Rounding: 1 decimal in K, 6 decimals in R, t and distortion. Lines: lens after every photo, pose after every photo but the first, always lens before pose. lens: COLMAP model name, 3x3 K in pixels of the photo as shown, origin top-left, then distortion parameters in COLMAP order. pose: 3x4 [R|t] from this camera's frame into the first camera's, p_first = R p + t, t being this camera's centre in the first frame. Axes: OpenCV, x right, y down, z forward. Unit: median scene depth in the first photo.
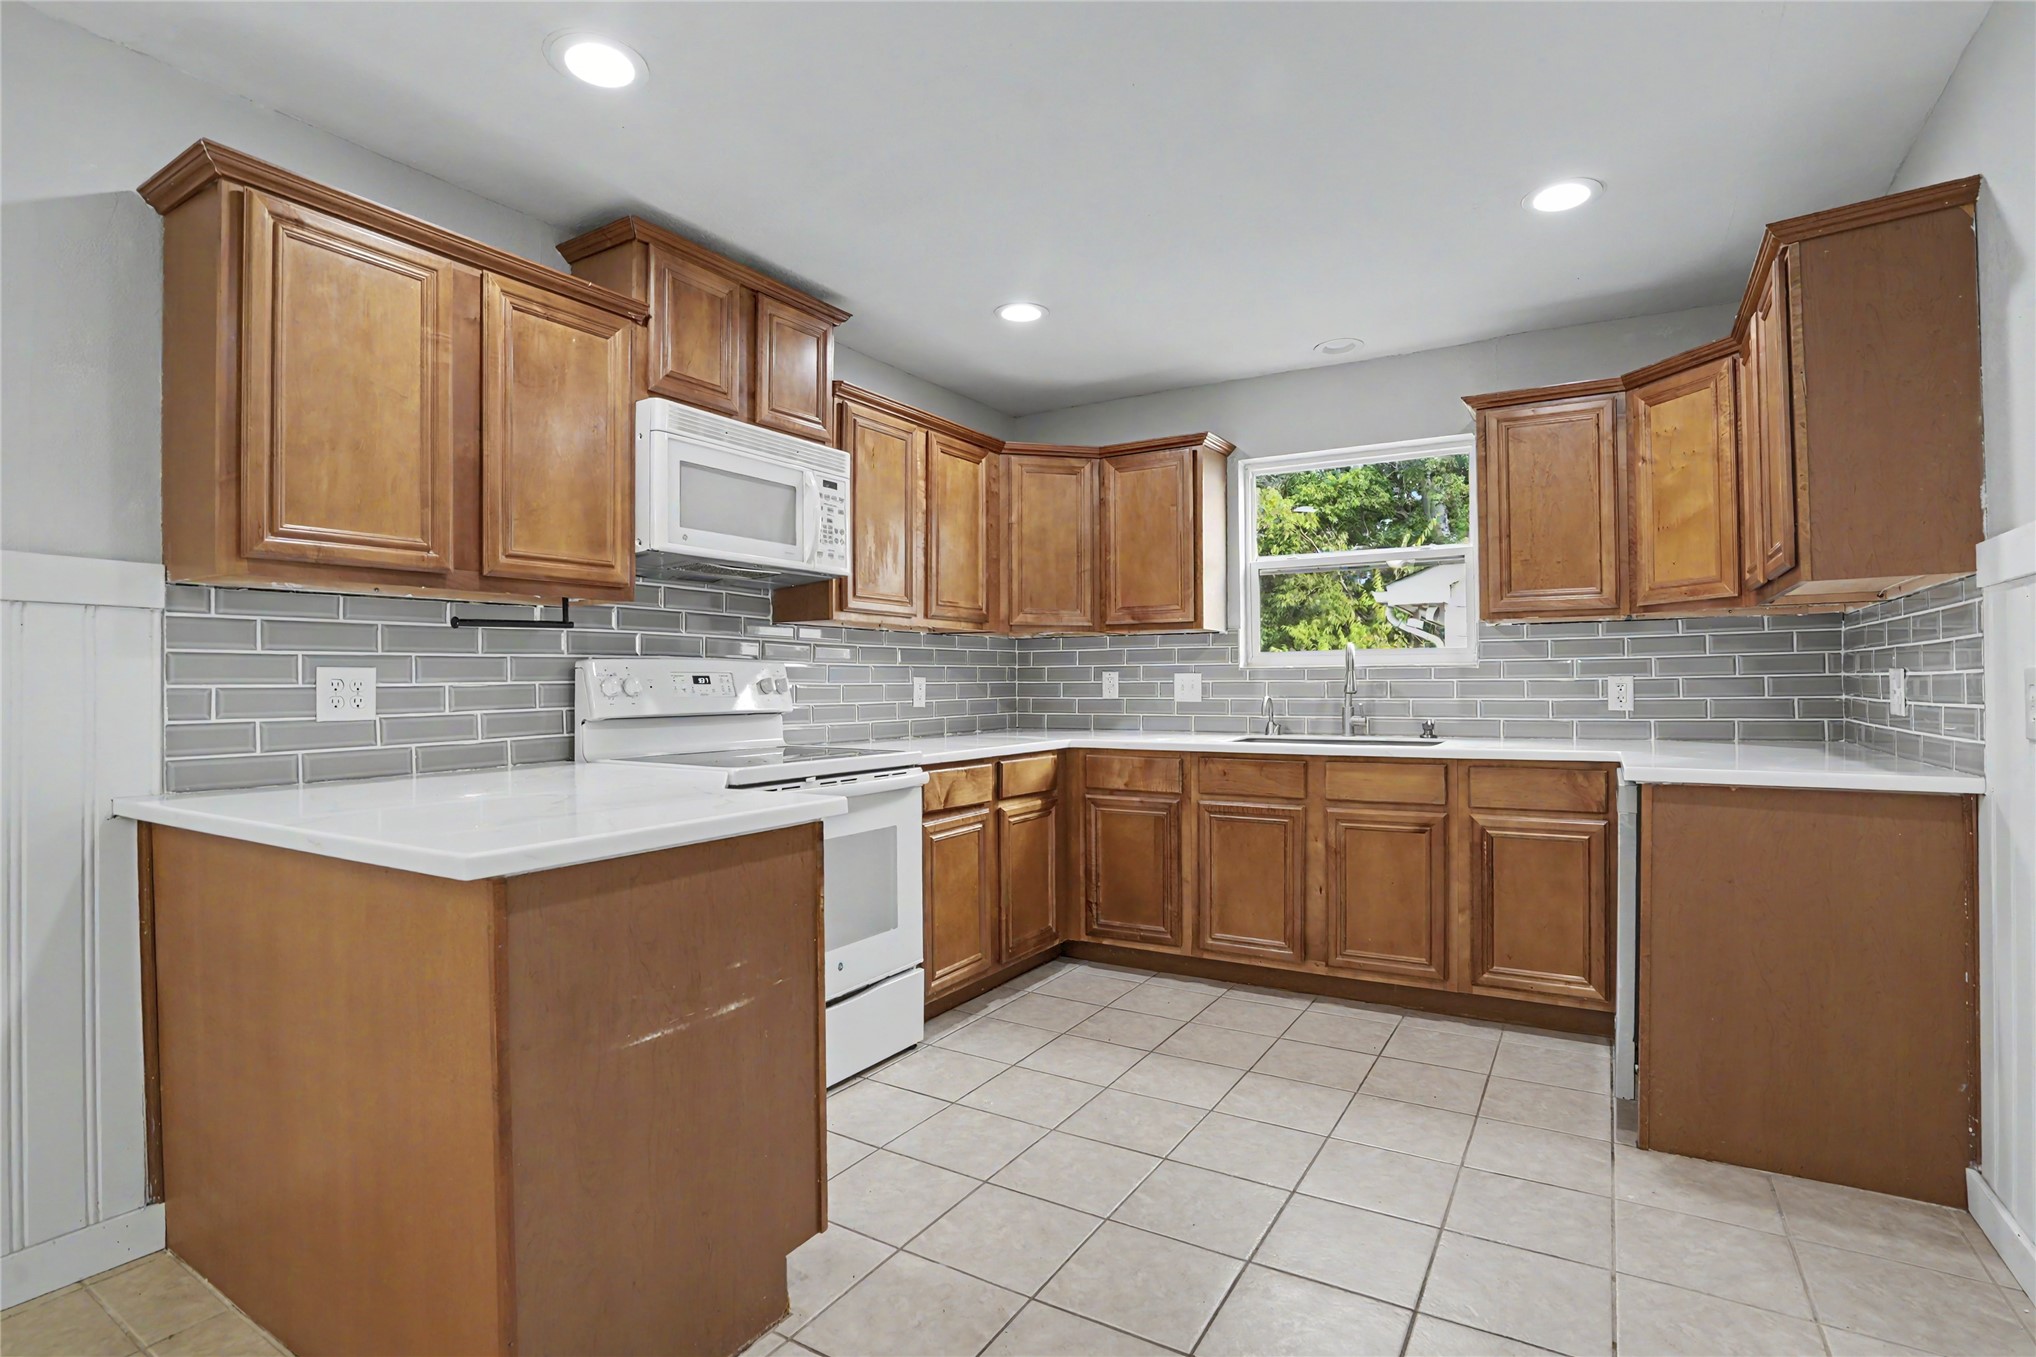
lens RADIAL K [[965.5, 0, 1018.0], [0, 965.5, 678.5], [0, 0, 1]] dist [-0.061333, 0.023566]
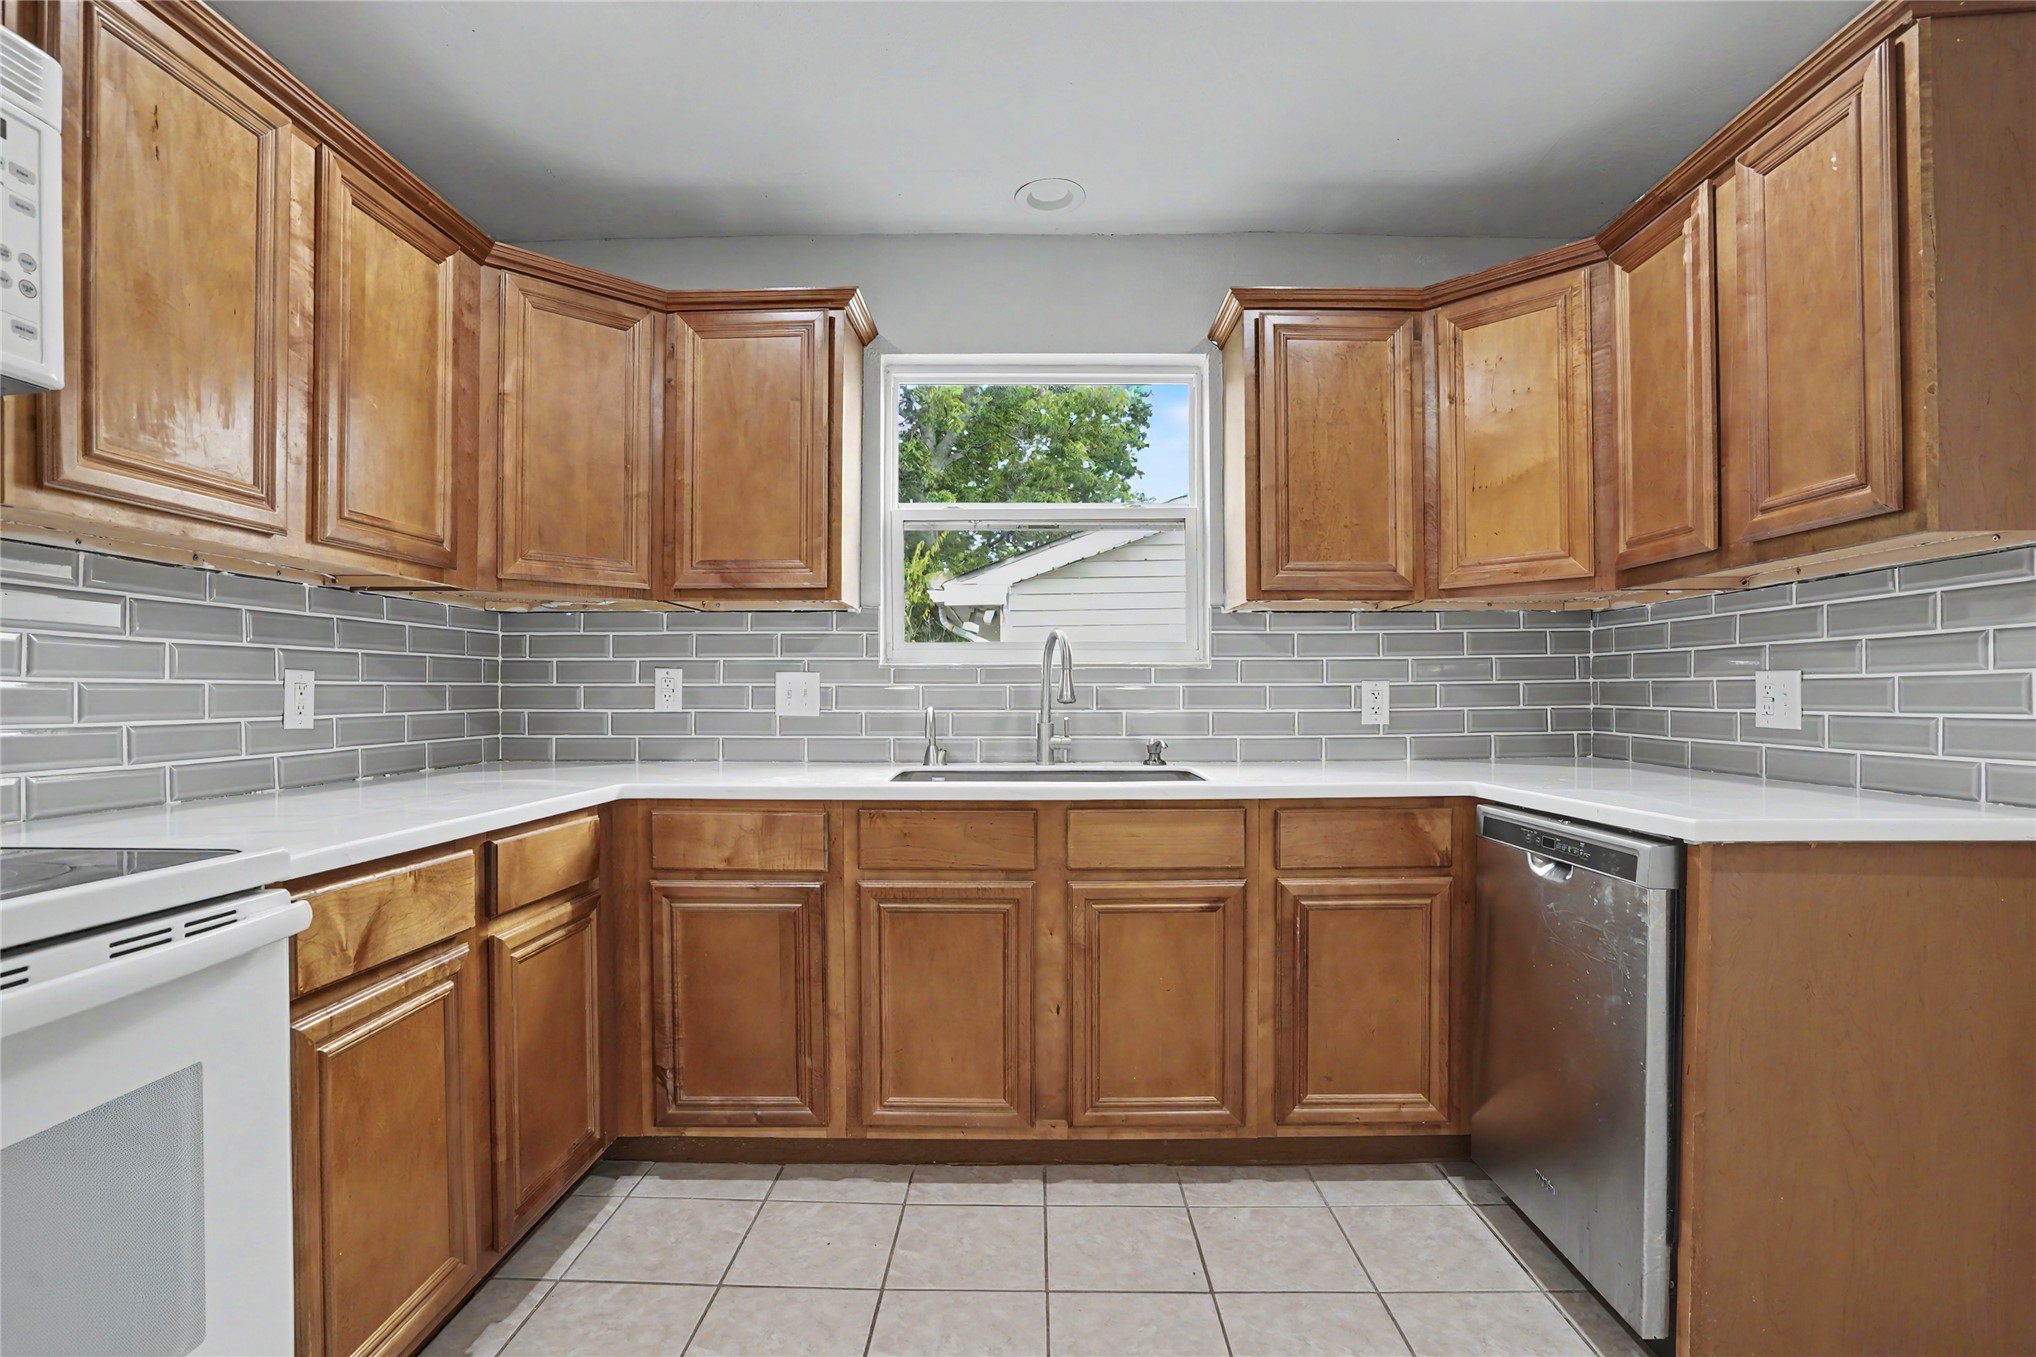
lens RADIAL K [[965.1, 0, 1016.2], [0, 965.1, 700.5], [0, 0, 1]] dist [-0.063218, 0.026292]
pose [[0.861998, 0.001207, 0.506909, -0.033405], [-0.006901, 0.999932, 0.009353, 0.008619], [-0.506864, -0.011561, 0.861949, 0.468230]]
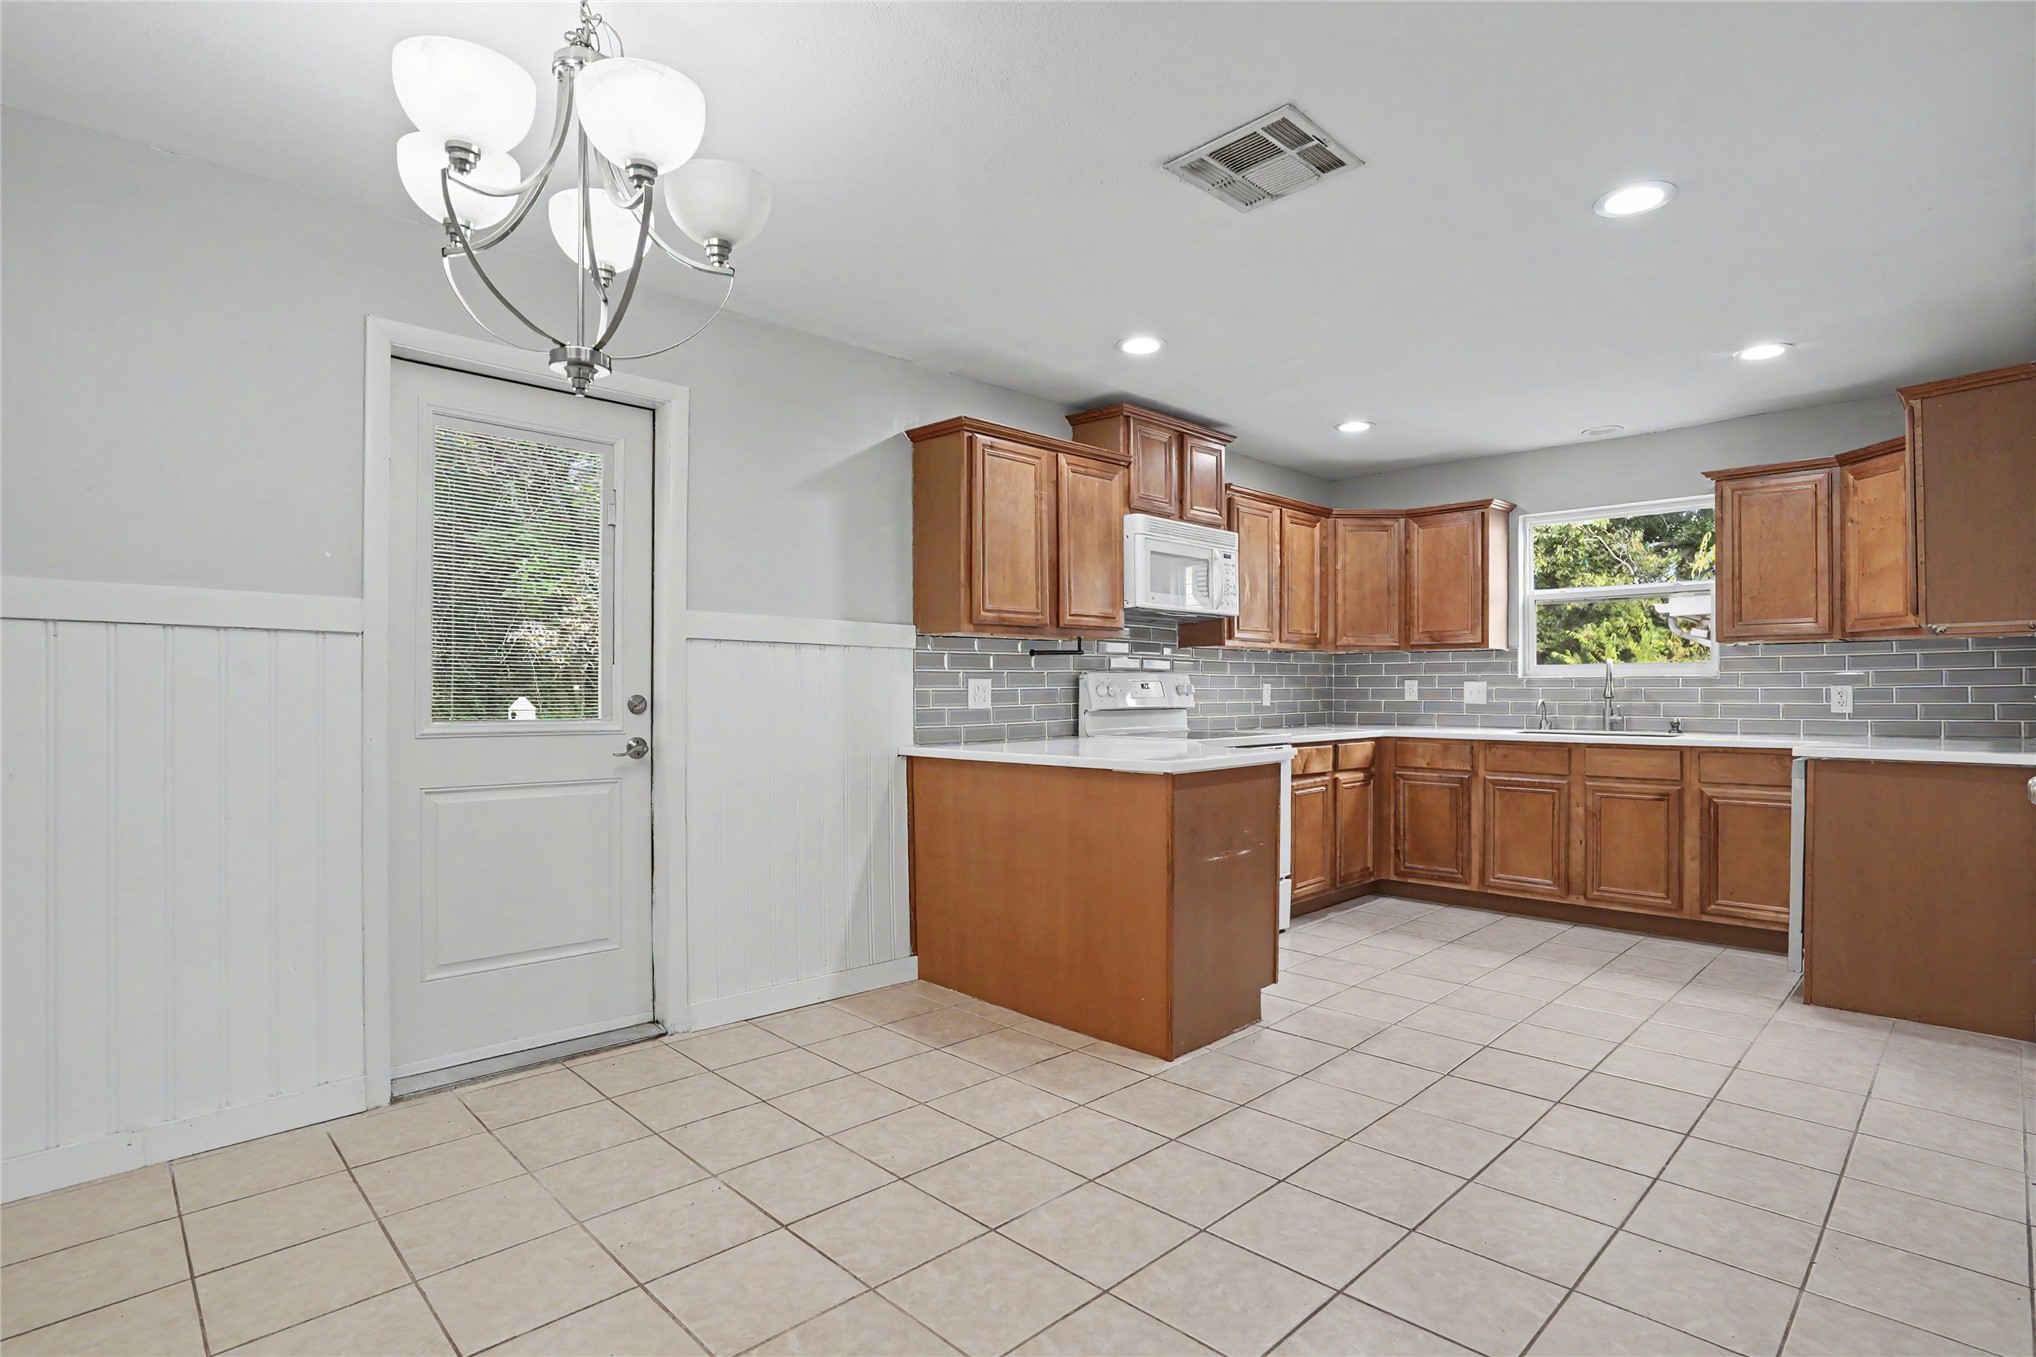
lens RADIAL K [[972.9, 0, 1021.1], [0, 972.9, 692.4], [0, 0, 1]] dist [-0.068601, 0.028100]
pose [[0.968166, 0.005678, -0.250244, -0.116689], [-0.002941, 0.999932, 0.011309, -0.004669], [0.250292, -0.010213, 0.968117, -0.506053]]
